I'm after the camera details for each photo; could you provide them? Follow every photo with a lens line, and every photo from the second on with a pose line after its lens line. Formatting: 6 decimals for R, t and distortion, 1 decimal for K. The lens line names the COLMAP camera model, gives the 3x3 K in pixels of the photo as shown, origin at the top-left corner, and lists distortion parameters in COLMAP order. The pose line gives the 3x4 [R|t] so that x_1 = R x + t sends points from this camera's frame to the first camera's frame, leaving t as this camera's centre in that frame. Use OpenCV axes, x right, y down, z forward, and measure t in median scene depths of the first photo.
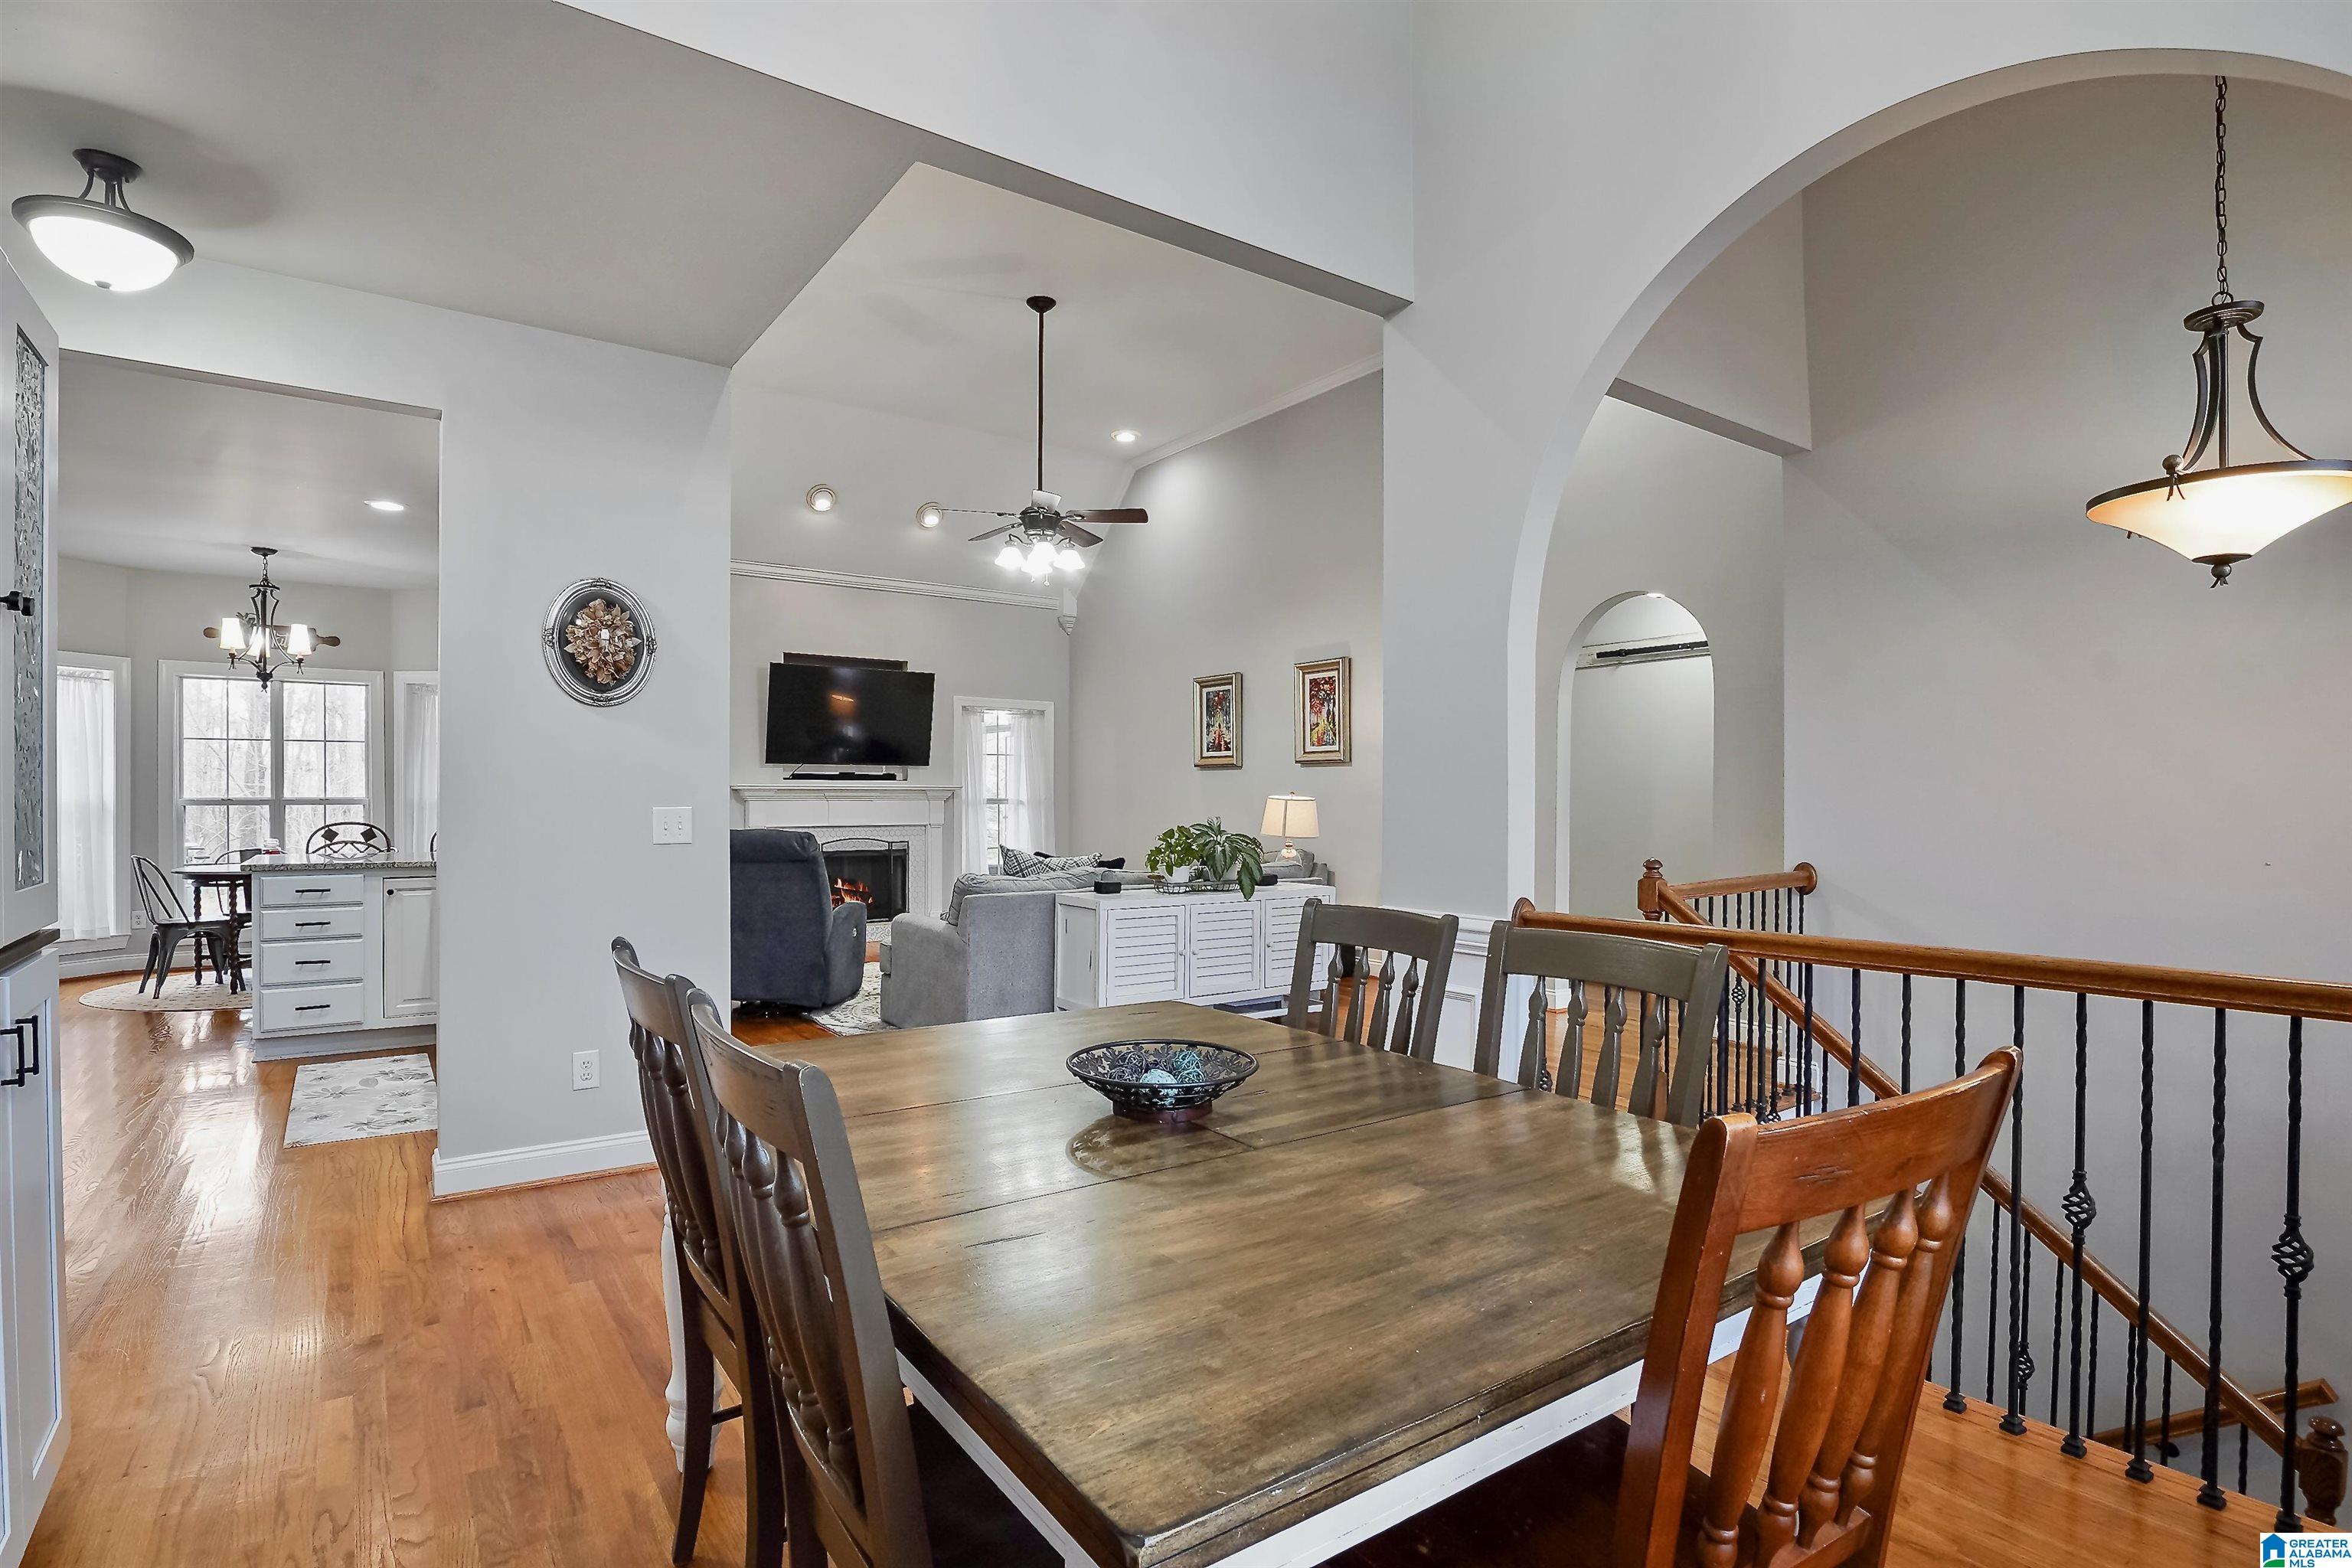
lens RADIAL K [[1148.7, 0, 1163.8], [0, 1148.7, 799.3], [0, 0, 1]] dist [-0.026118, -0.000747]
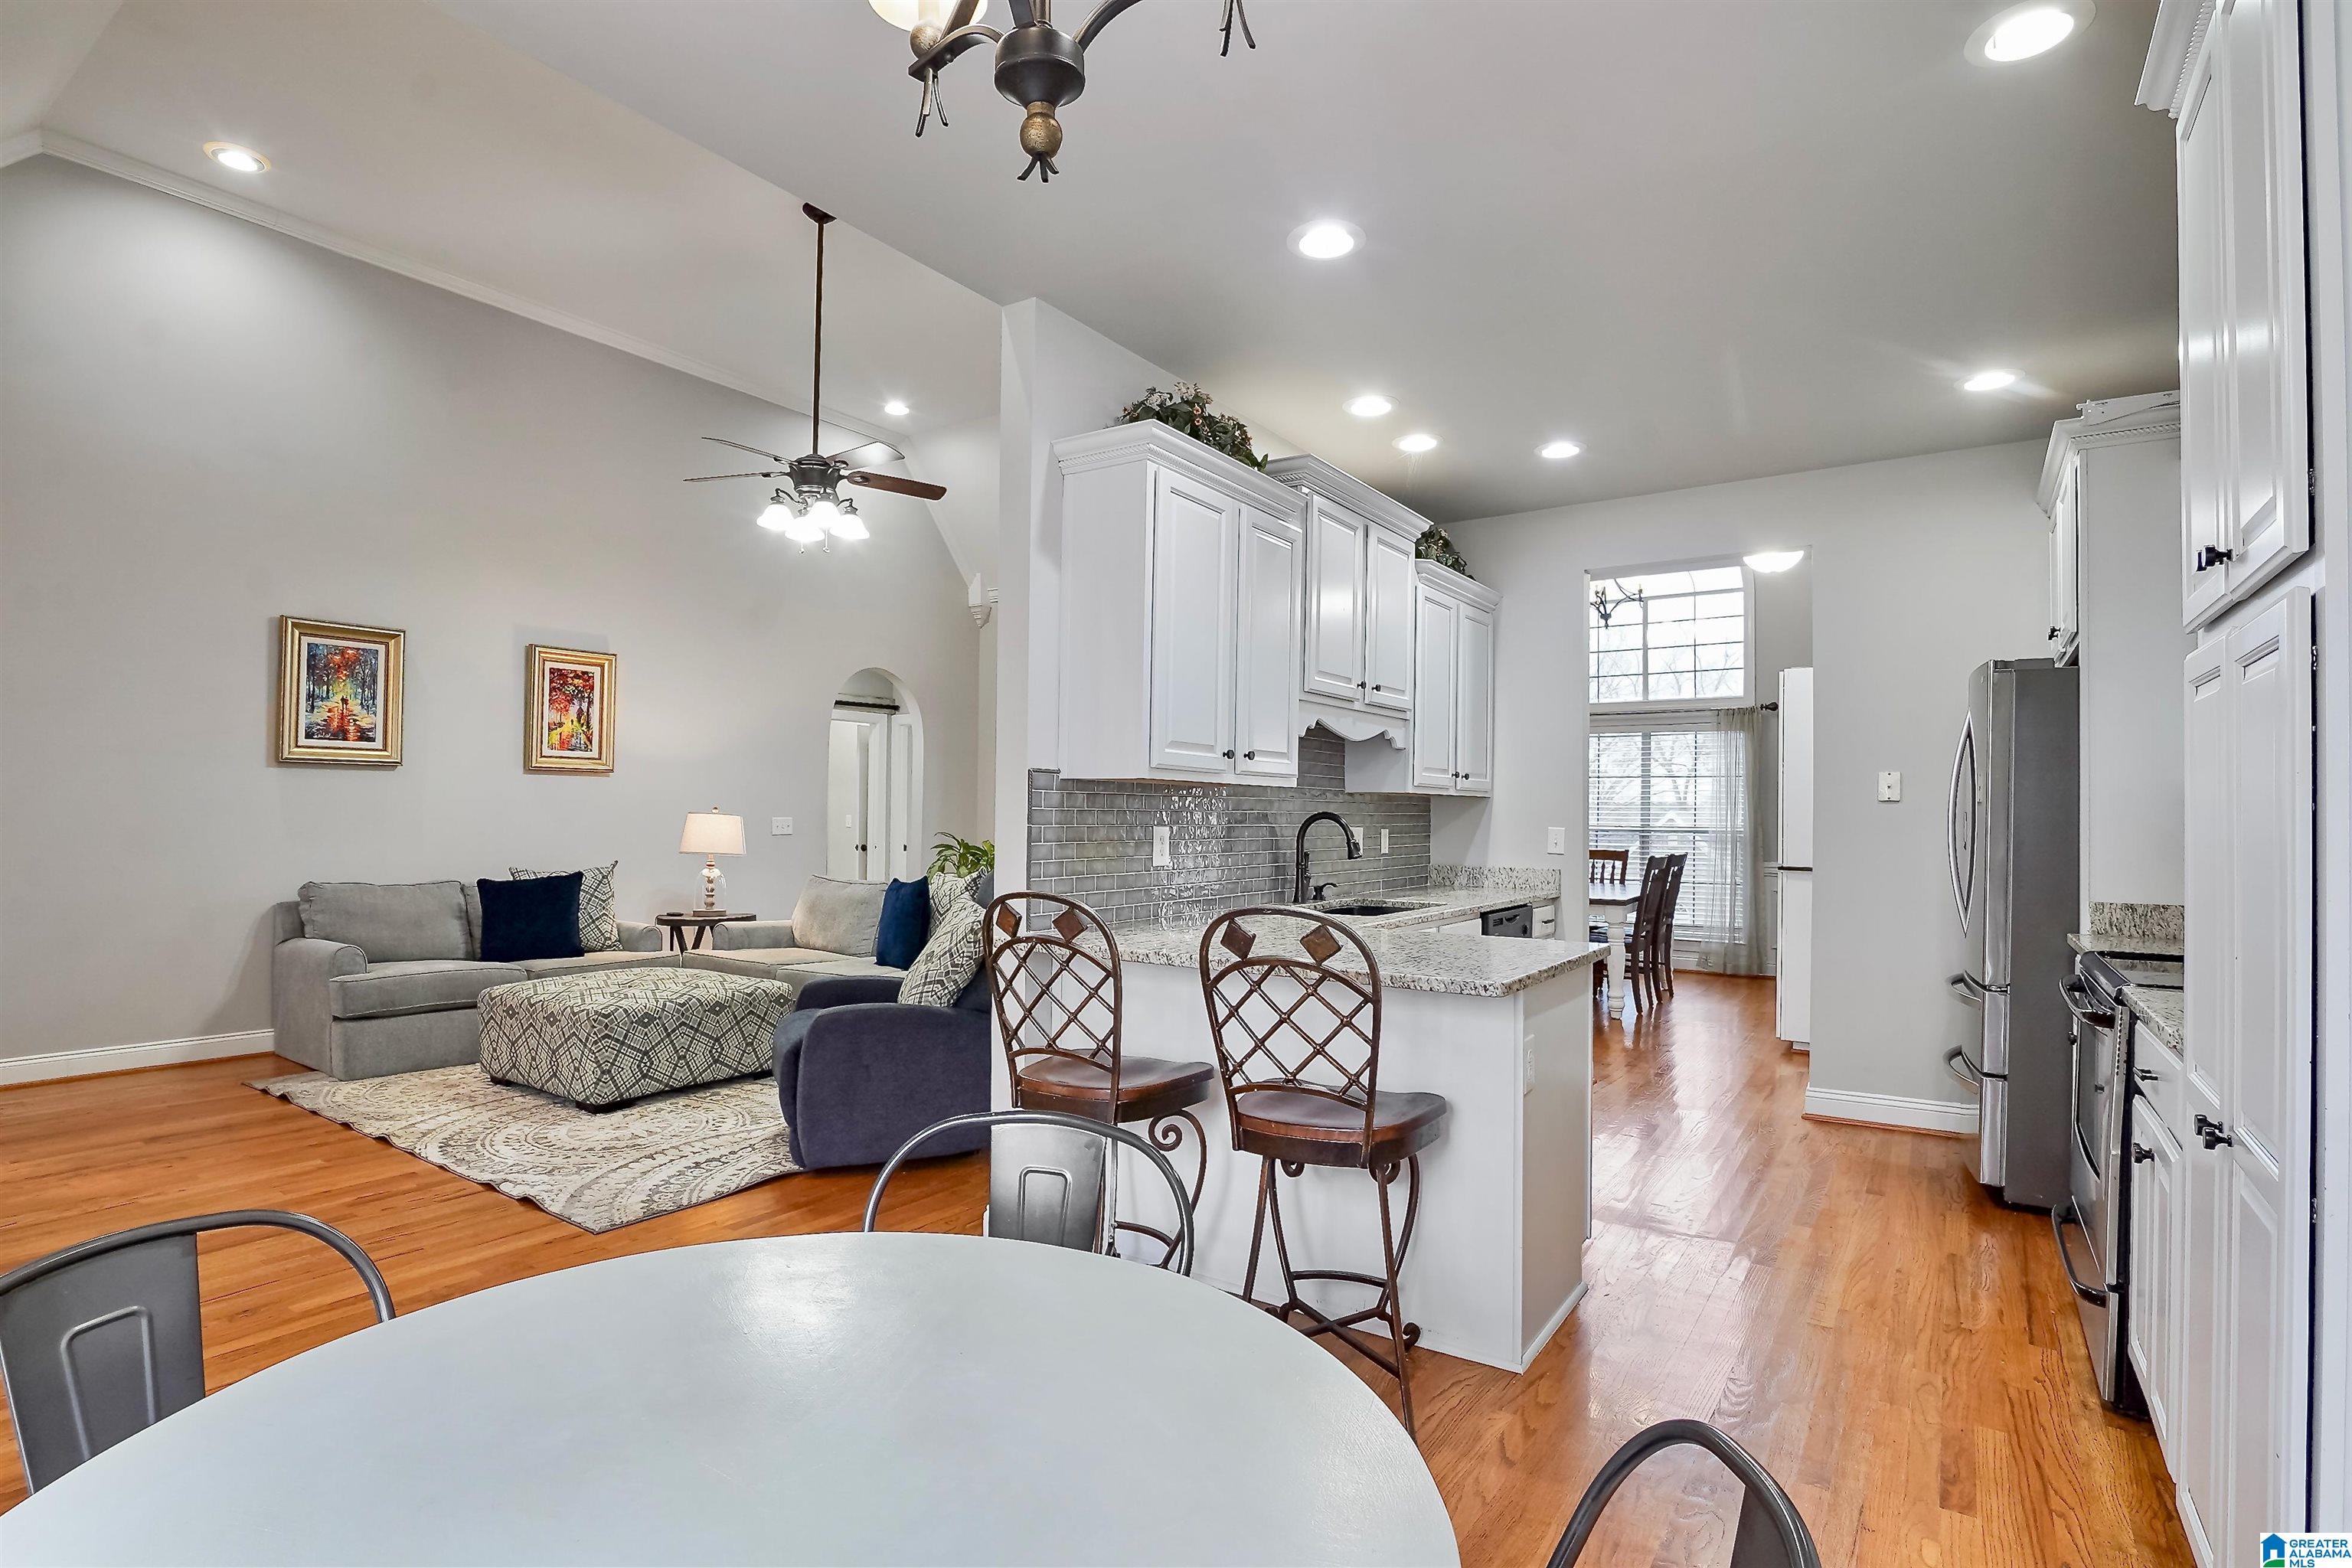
lens RADIAL K [[1148.7, 0, 1163.8], [0, 1148.7, 799.3], [0, 0, 1]] dist [-0.026118, -0.000747]
pose [[-0.331783, 0.005448, 0.943340, -0.819873], [-0.007793, 0.999933, -0.008515, -0.007199], [-0.943324, -0.010177, -0.331719, 0.889931]]
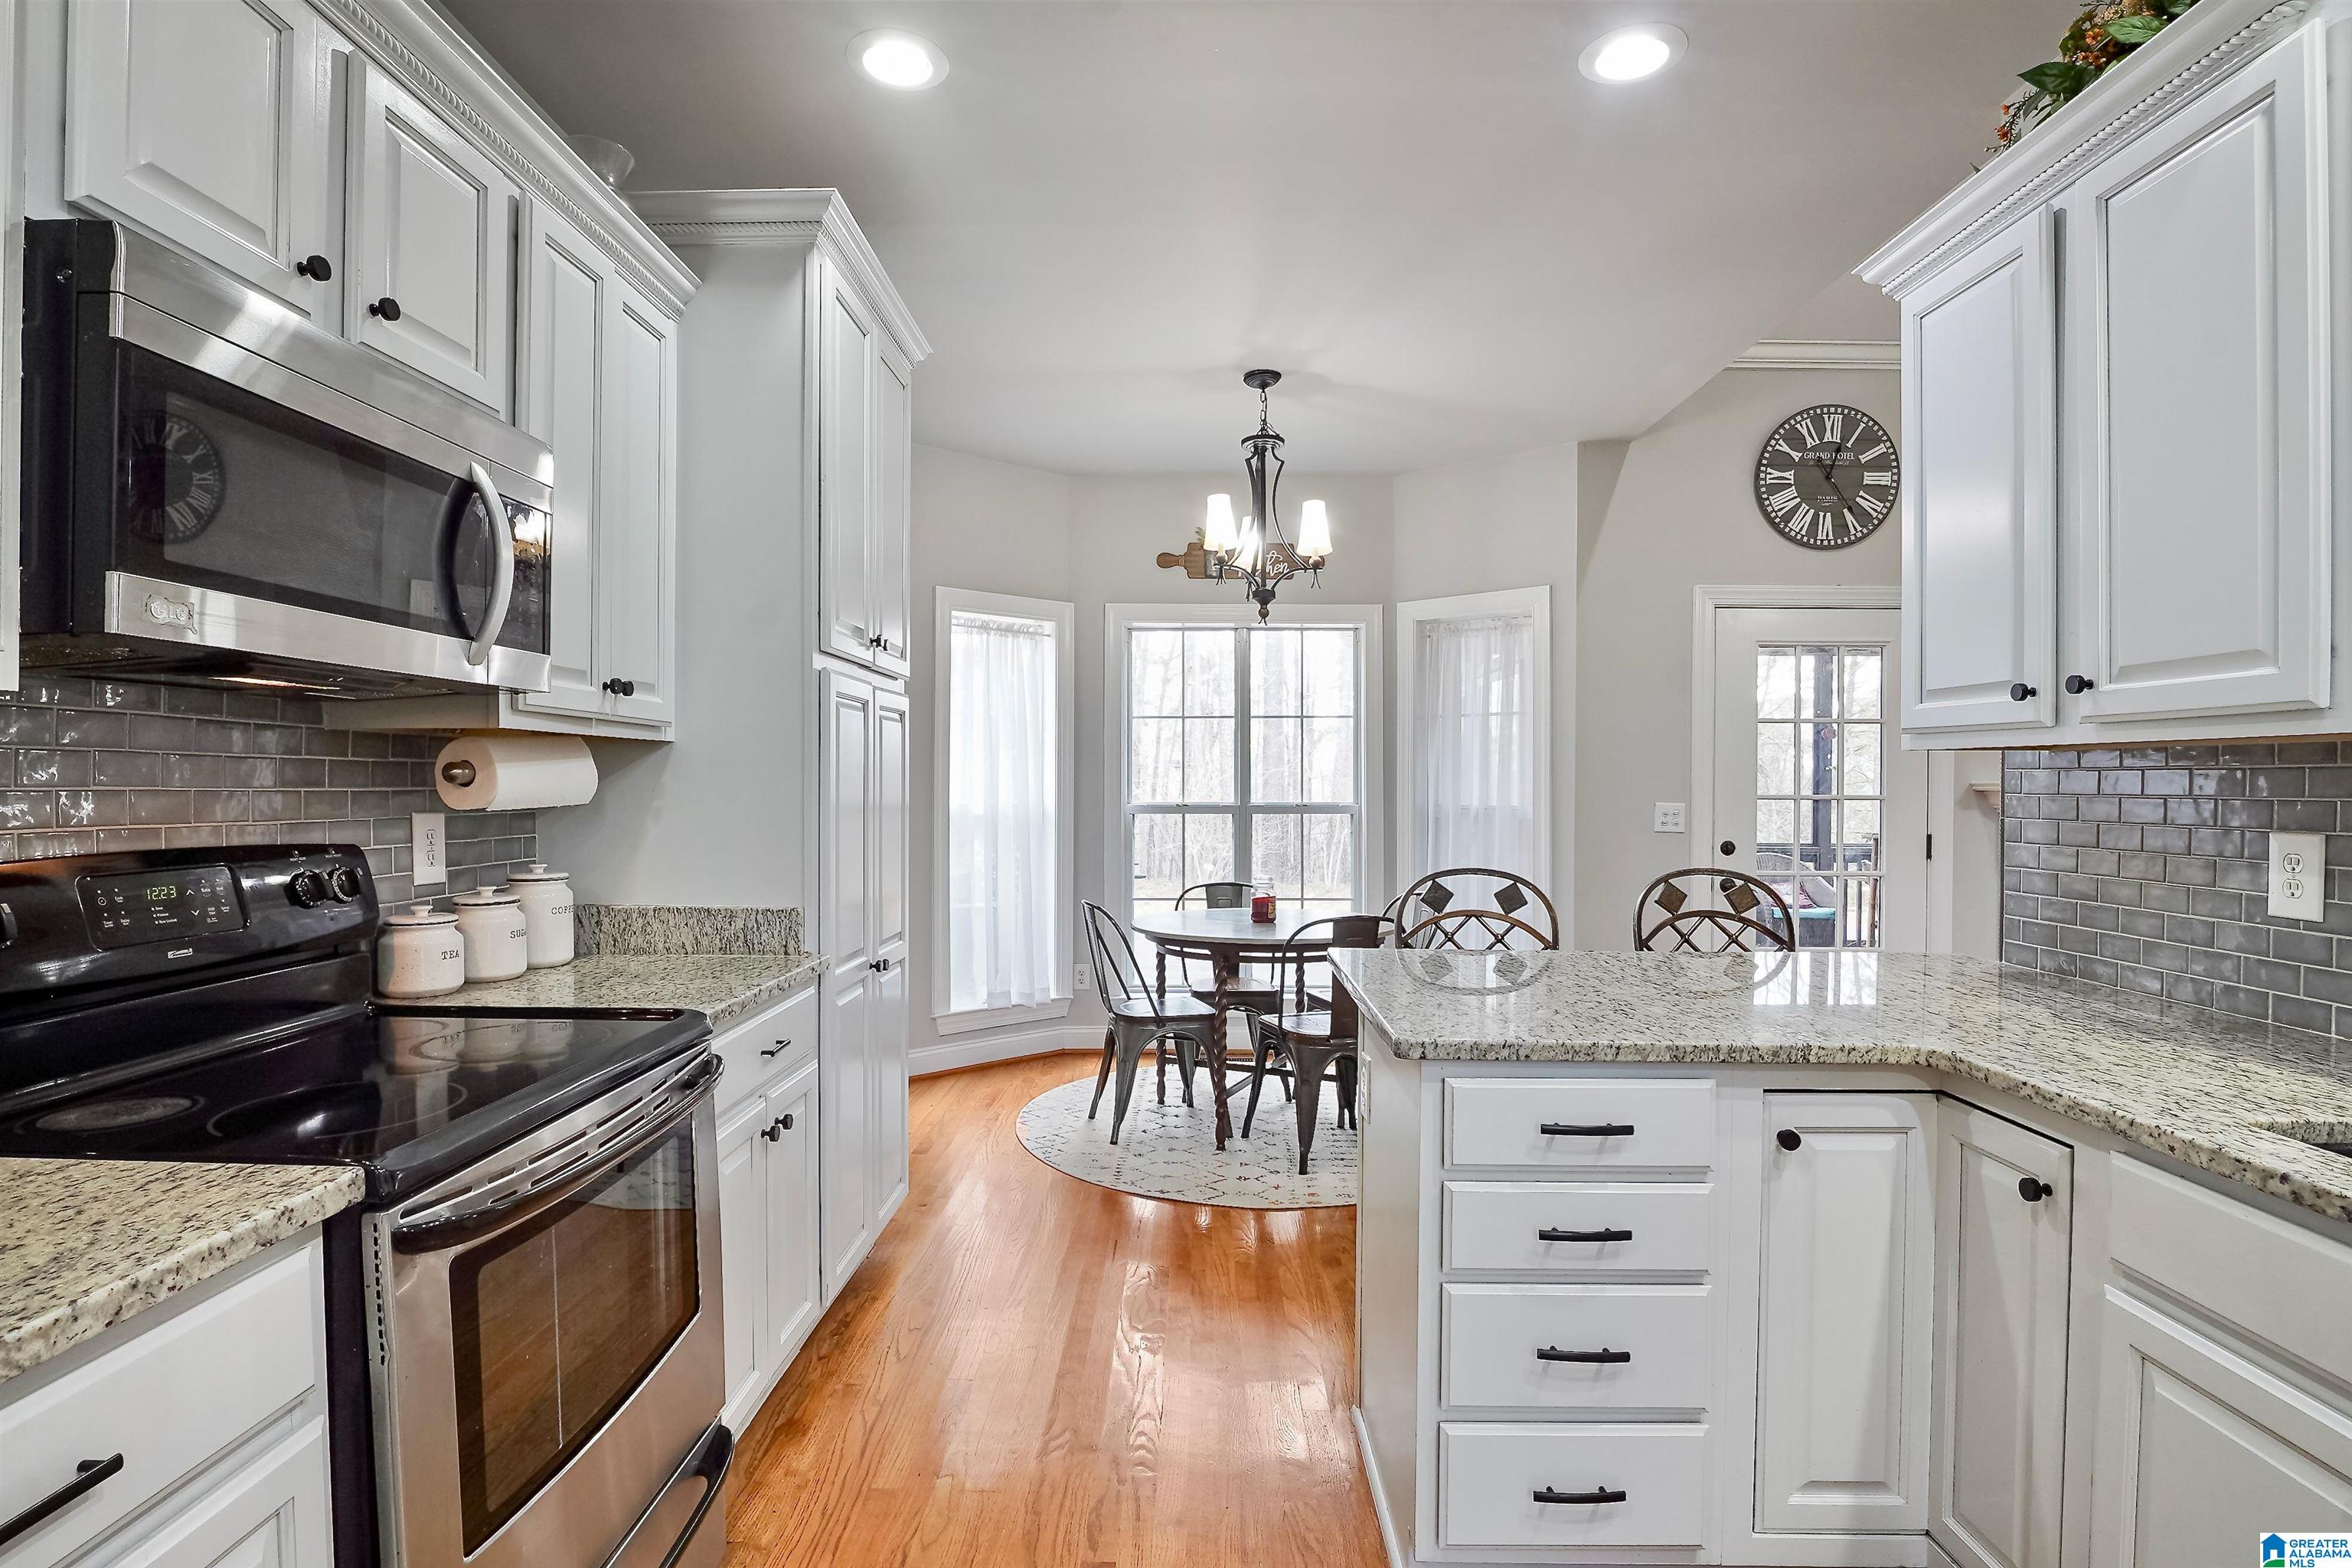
lens RADIAL K [[1148.7, 0, 1163.8], [0, 1148.7, 799.3], [0, 0, 1]] dist [-0.026118, -0.000747]
pose [[0.801106, 0.006781, -0.598485, -0.424810], [-0.003670, 0.999973, 0.006416, -0.007853], [0.598512, -0.002943, 0.801109, 0.437379]]
